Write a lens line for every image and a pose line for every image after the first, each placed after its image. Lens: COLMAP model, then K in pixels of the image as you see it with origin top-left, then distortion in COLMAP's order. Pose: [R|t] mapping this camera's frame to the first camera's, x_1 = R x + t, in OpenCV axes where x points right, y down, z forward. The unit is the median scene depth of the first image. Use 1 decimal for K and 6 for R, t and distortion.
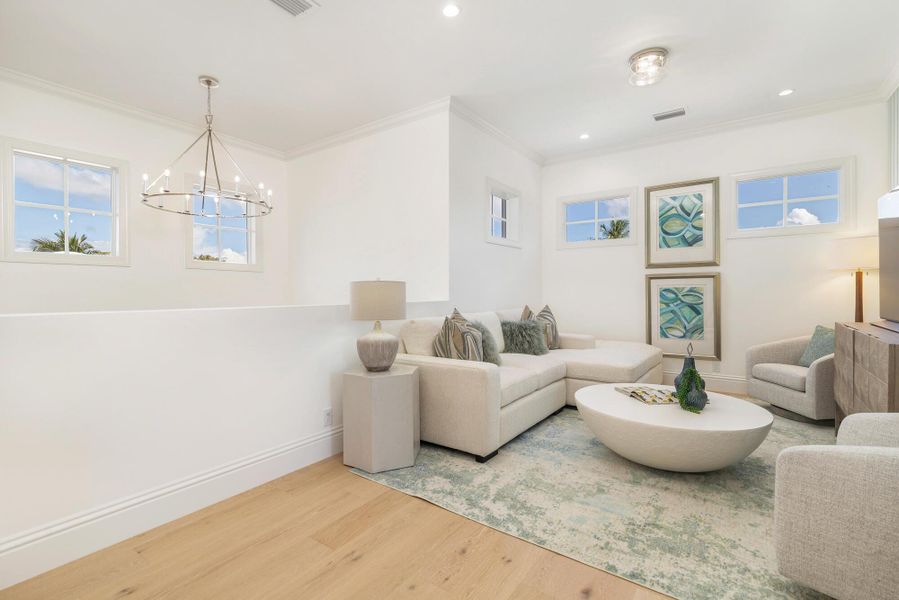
lens RADIAL K [[411.7, 0, 446.6], [0, 411.7, 298.1], [0, 0, 1]] dist [-0.000806, -0.000419]
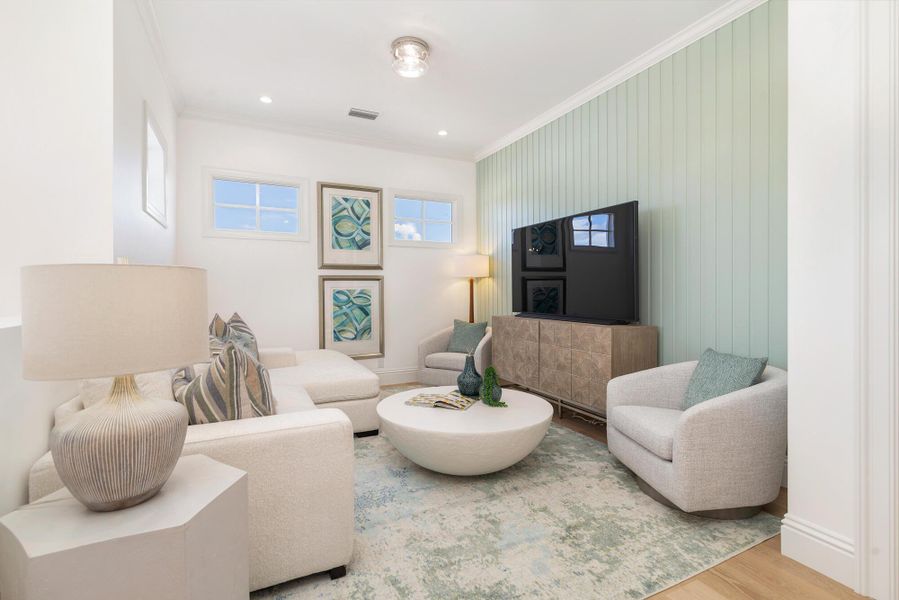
lens RADIAL K [[411.7, 0, 446.6], [0, 411.7, 298.1], [0, 0, 1]] dist [-0.000806, -0.000419]
pose [[0.473941, -0.010046, 0.880499, -0.214271], [0.016111, 0.999866, 0.002736, -0.004285], [-0.880409, 0.012889, 0.474040, 0.332233]]
